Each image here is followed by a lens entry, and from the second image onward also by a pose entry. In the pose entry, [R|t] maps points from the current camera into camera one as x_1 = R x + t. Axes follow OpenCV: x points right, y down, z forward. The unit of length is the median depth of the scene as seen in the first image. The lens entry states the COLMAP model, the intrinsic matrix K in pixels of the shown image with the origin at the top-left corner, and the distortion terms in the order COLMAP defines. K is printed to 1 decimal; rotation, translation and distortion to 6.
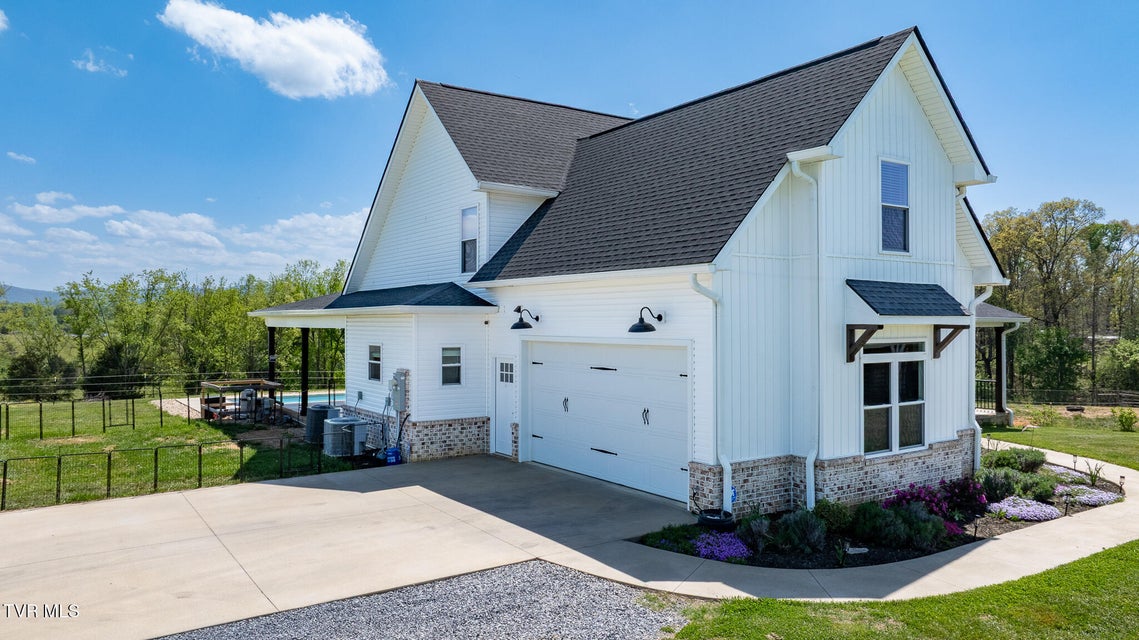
lens RADIAL K [[806.3, 0, 569.5], [0, 806.3, 320.0], [0, 0, 1]] dist [-0.069241, 0.068317]
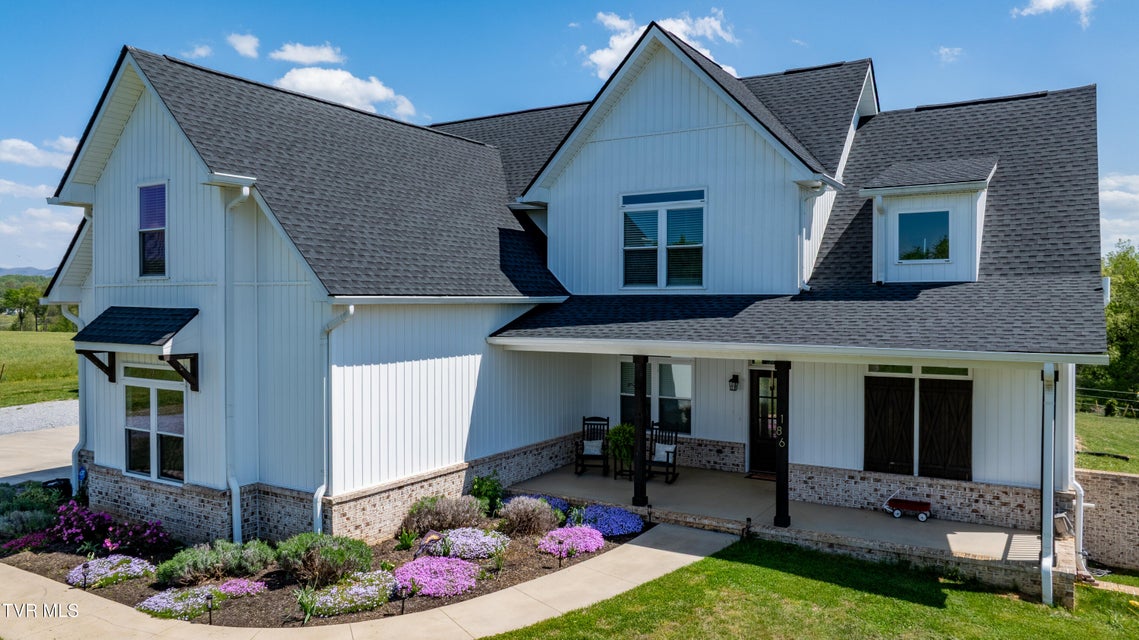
lens RADIAL K [[806.3, 0, 569.5], [0, 806.3, 320.0], [0, 0, 1]] dist [-0.069241, 0.068317]
pose [[0.415324, 0.021480, -0.909420, 1.520503], [0.003595, 0.999675, 0.025253, -0.055617], [0.909666, -0.013757, 0.415112, 1.064895]]
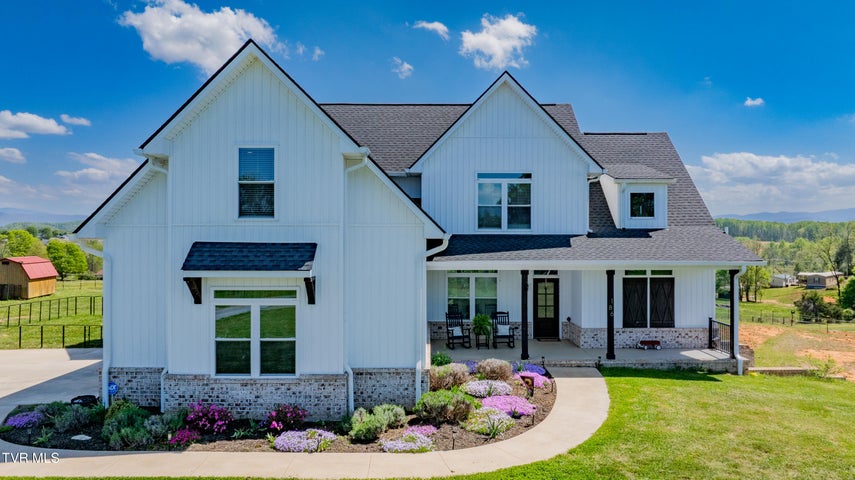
lens RADIAL K [[611.8, 0, 427.5], [0, 611.8, 240.0], [0, 0, 1]] dist [-0.035105, -0.000054]
pose [[0.834460, 0.002258, -0.551064, 1.171091], [0.000773, 0.999986, 0.005268, -0.056386], [0.551068, -0.004822, 0.834447, 0.346034]]
